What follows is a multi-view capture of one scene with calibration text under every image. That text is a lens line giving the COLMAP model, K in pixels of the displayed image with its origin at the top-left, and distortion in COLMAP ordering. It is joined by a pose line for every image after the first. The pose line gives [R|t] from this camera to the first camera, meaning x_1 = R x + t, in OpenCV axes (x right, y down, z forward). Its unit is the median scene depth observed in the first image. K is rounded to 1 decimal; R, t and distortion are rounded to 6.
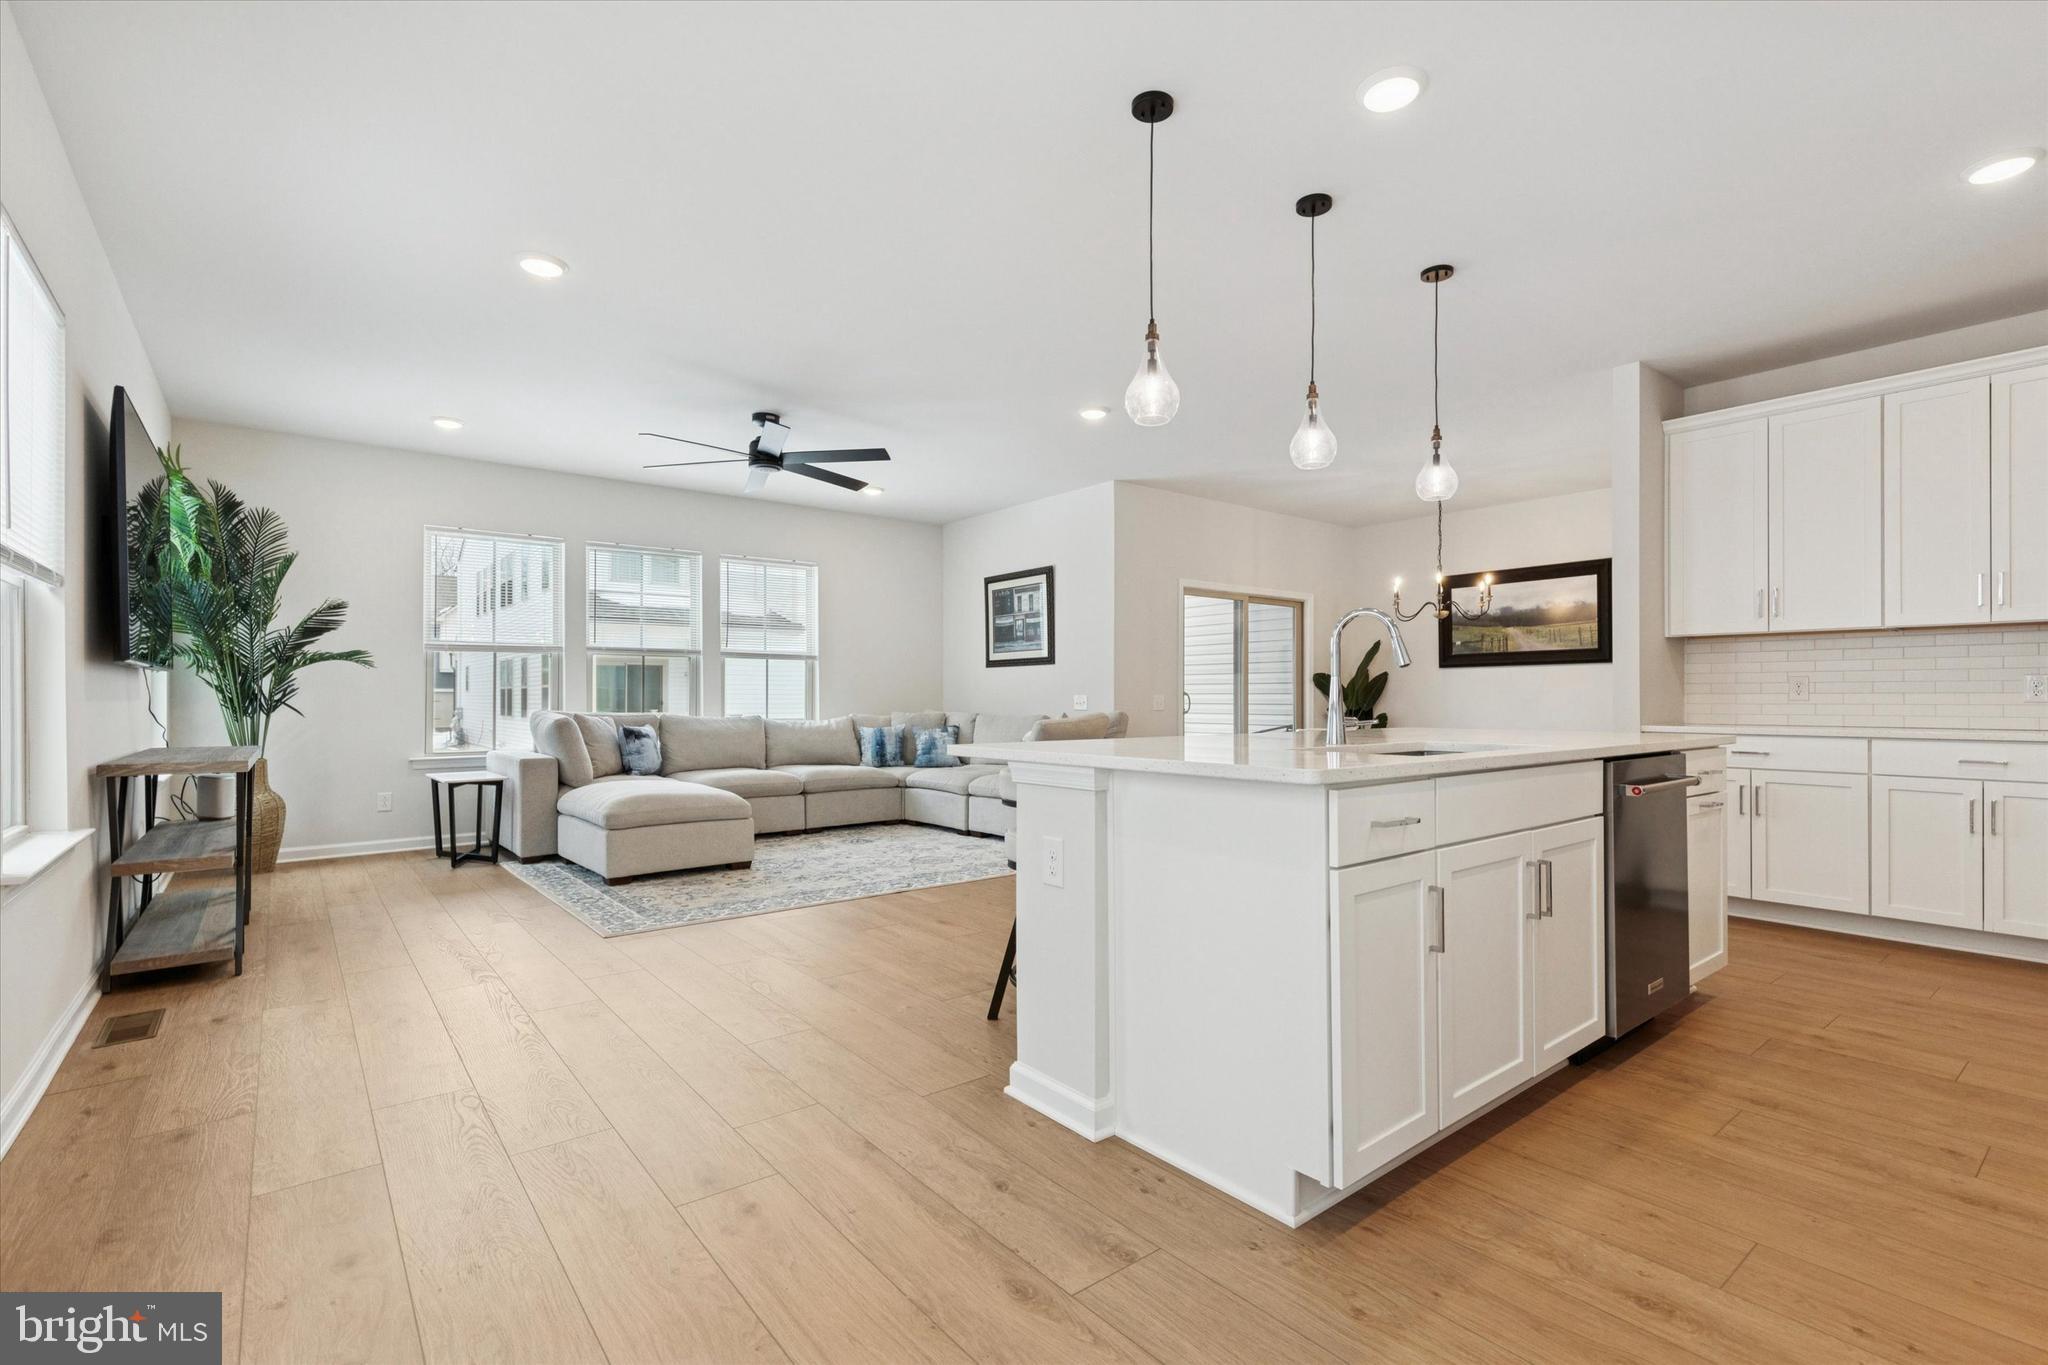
lens RADIAL K [[920.4, 0, 1051.1], [0, 920.4, 687.4], [0, 0, 1]] dist [0.003708, 0.000960]
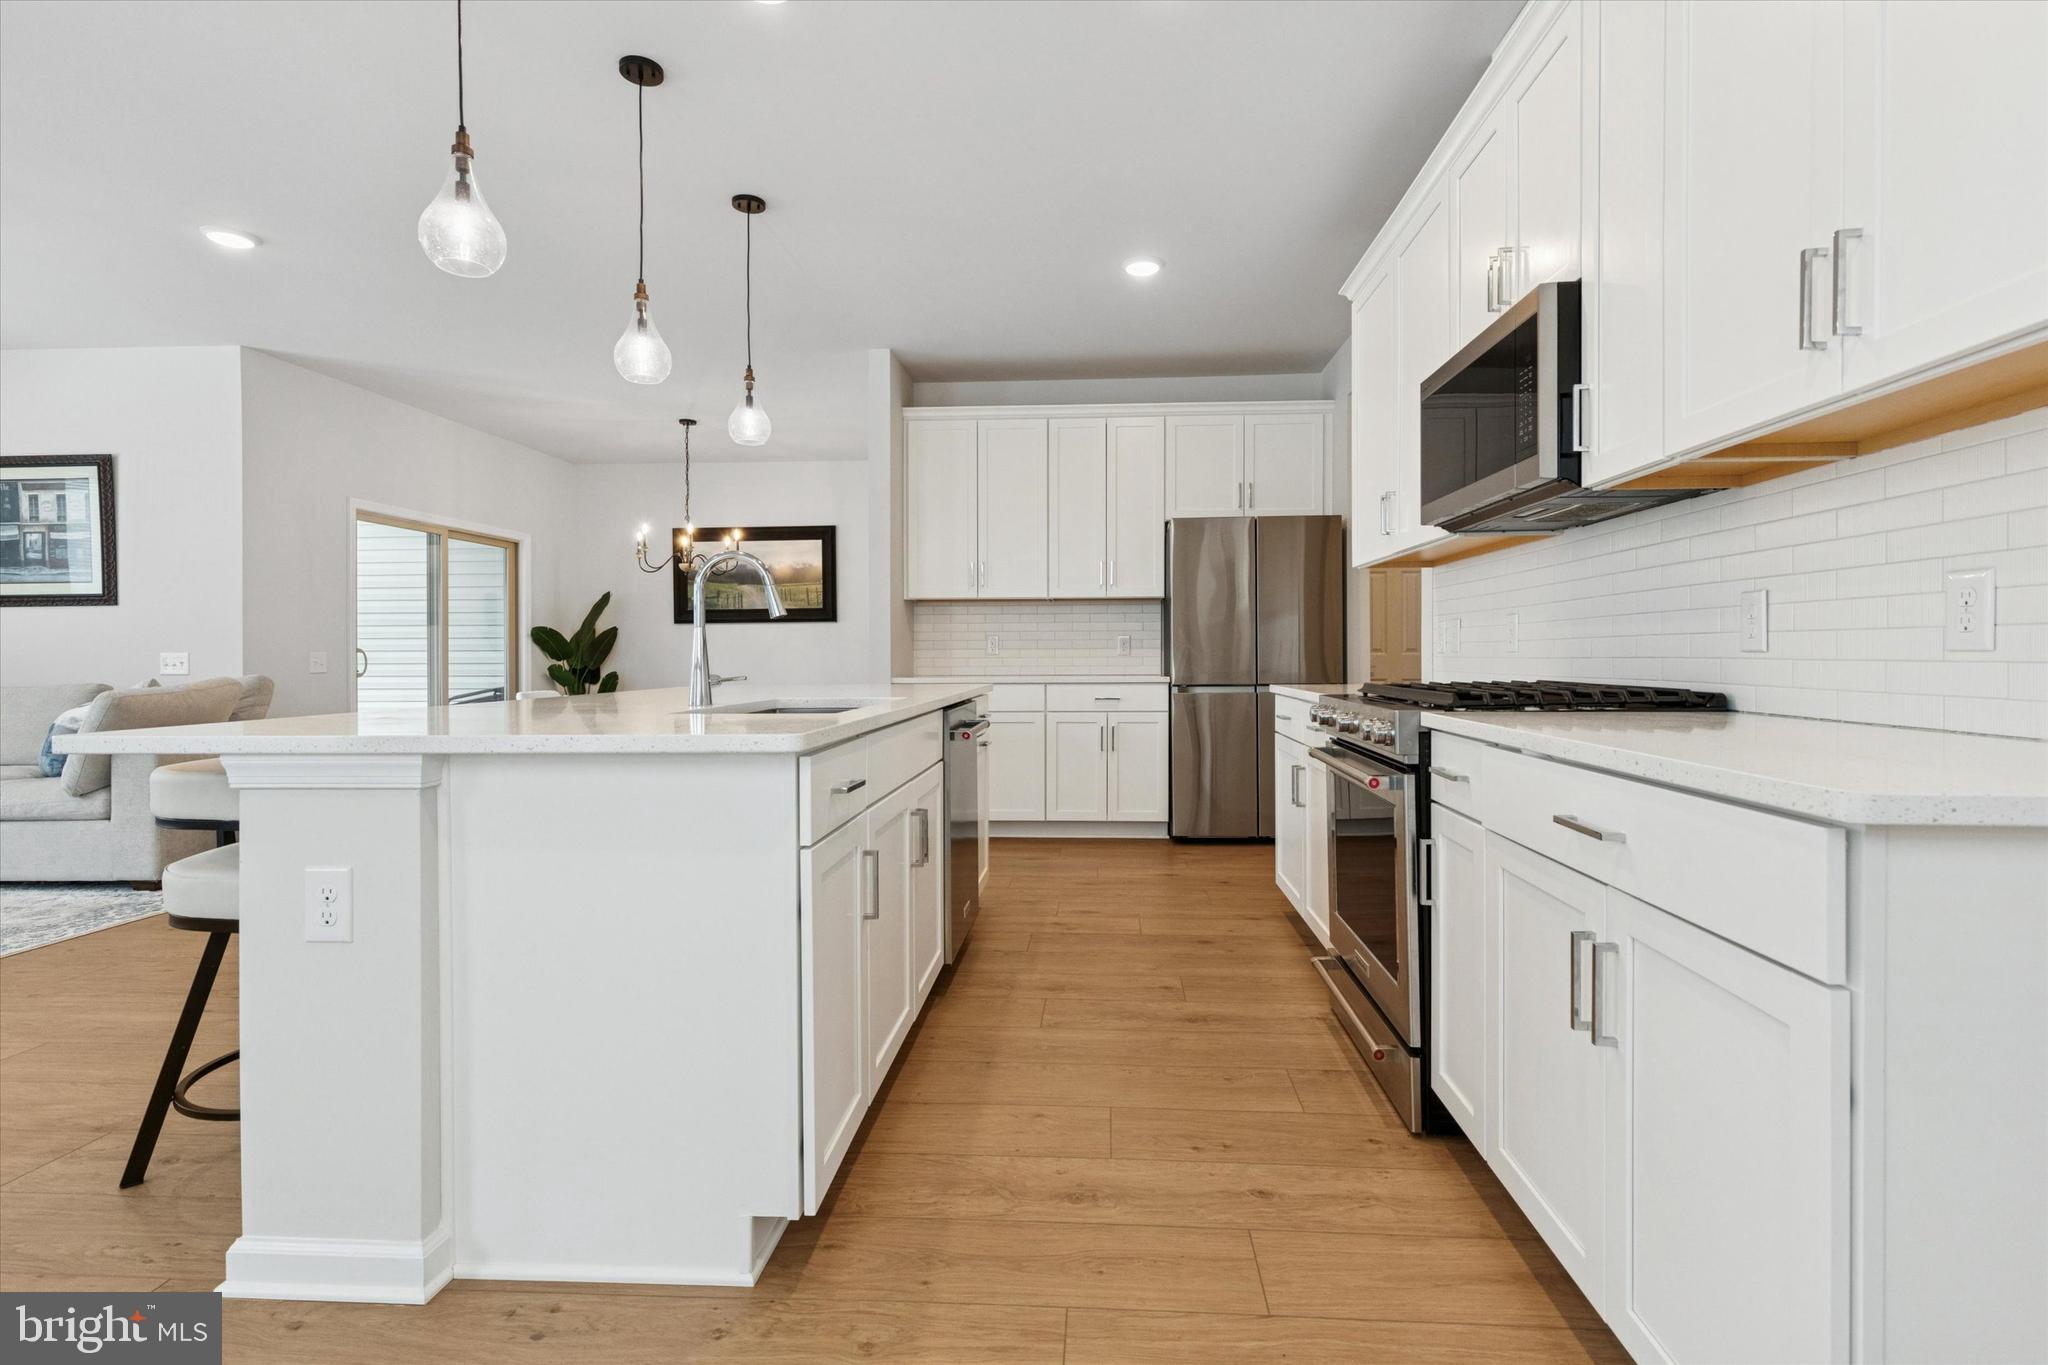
lens RADIAL K [[946.9, 0, 1034.4], [0, 946.9, 657.7], [0, 0, 1]] dist [0.009959, 0.000478]
pose [[0.686687, -0.006011, 0.726929, -0.060886], [-0.003579, 0.999926, 0.011649, 0.002643], [-0.726945, -0.010601, 0.686614, 0.076546]]
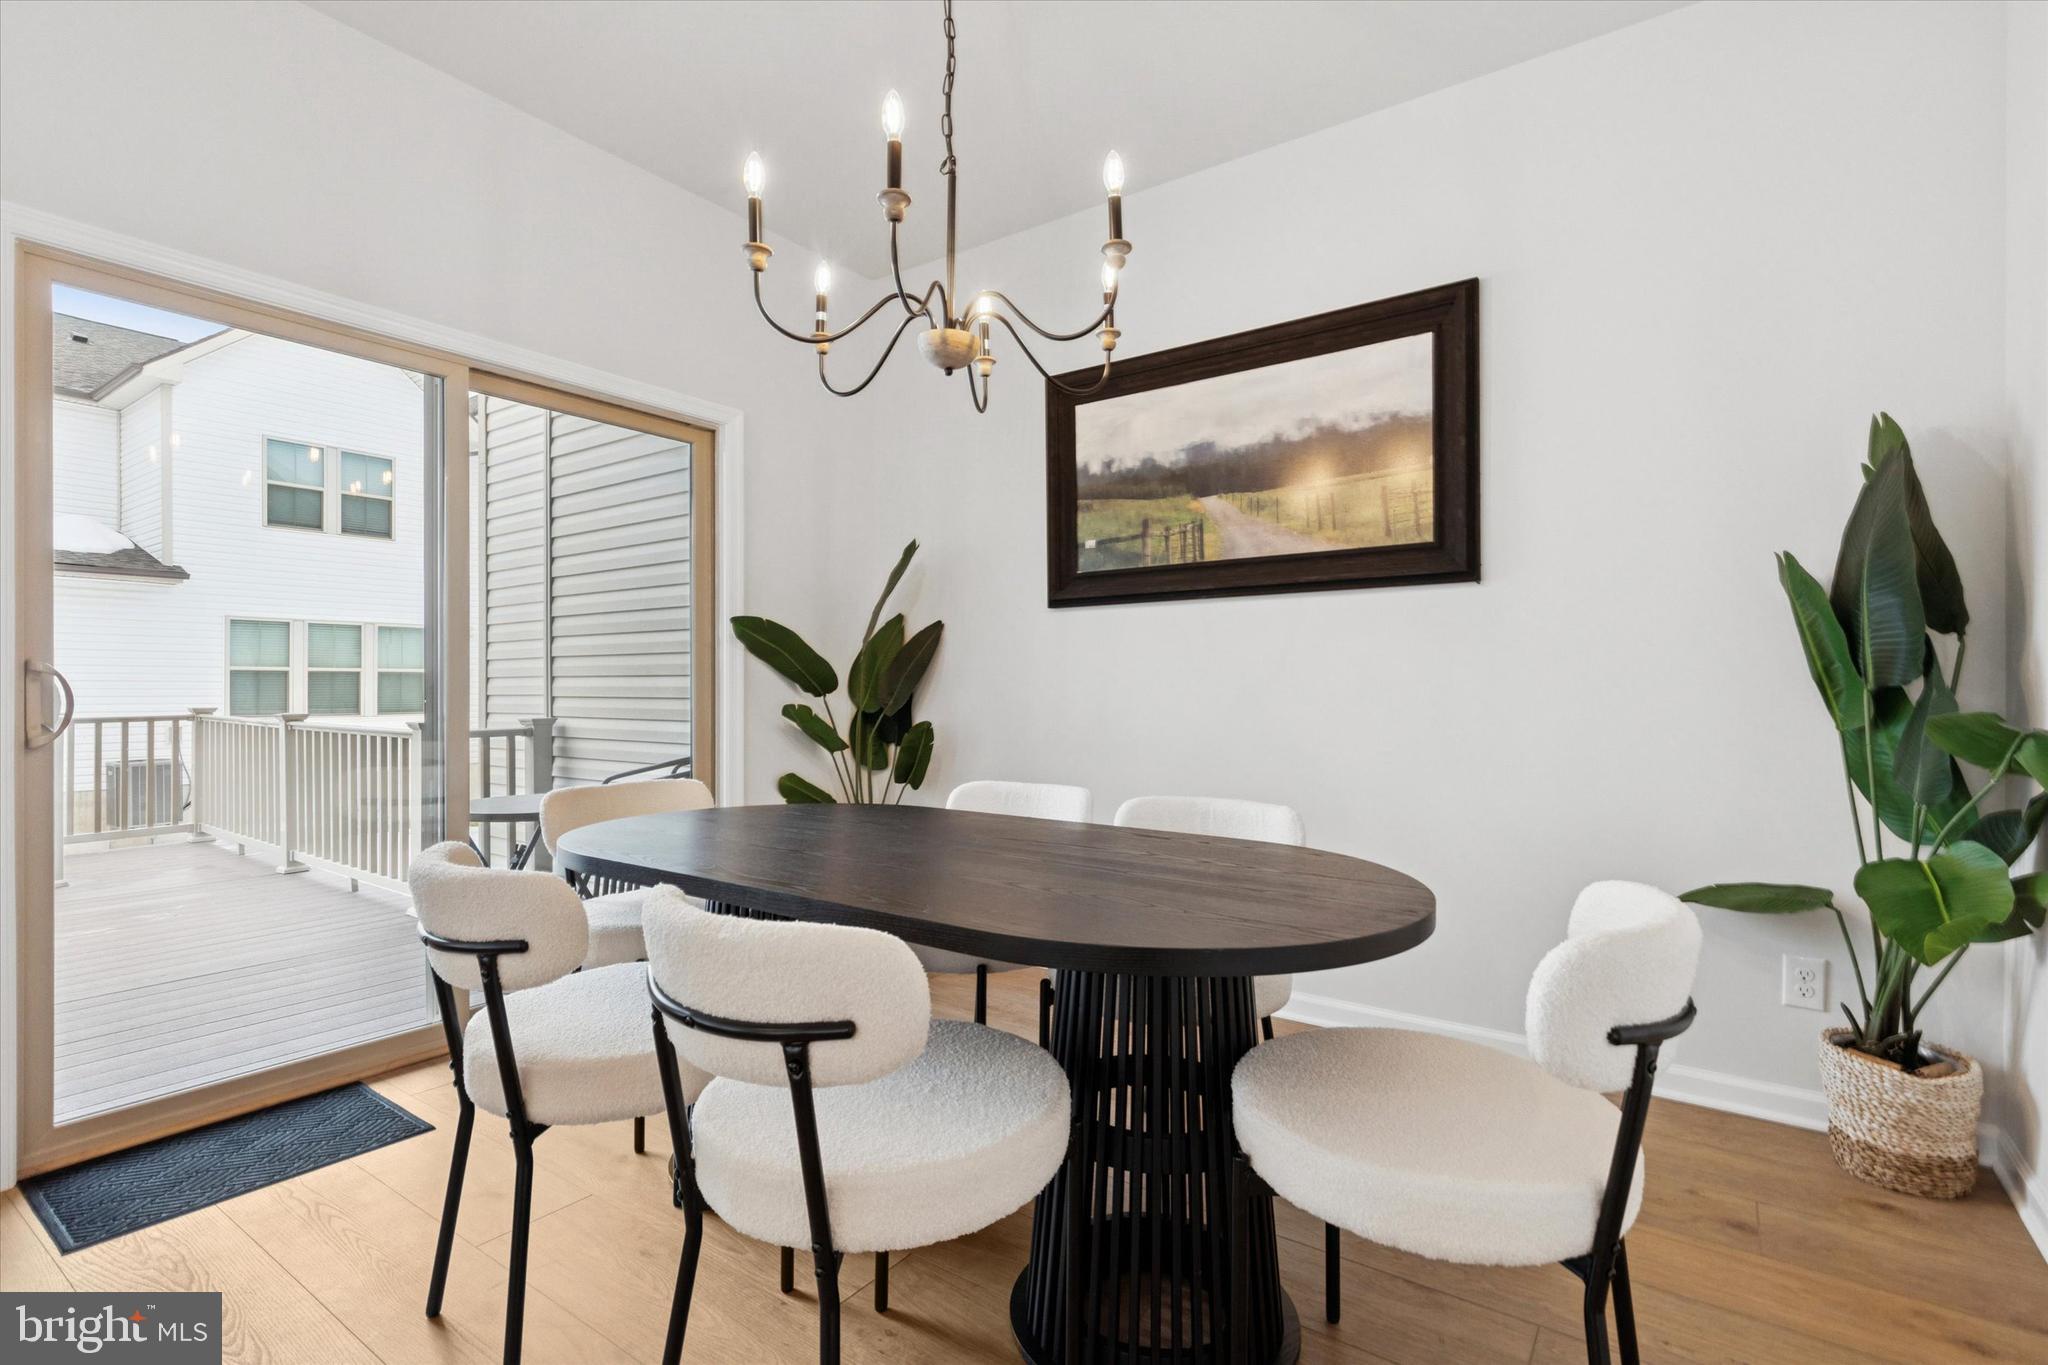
lens RADIAL K [[946.9, 0, 1058.5], [0, 946.9, 687.9], [0, 0, 1]] dist [0.009959, 0.000478]
pose [[0.961509, 0.001584, 0.274769, 0.491448], [-0.004730, 0.999931, 0.010787, 0.013602], [-0.274733, -0.011671, 0.961450, 0.951337]]
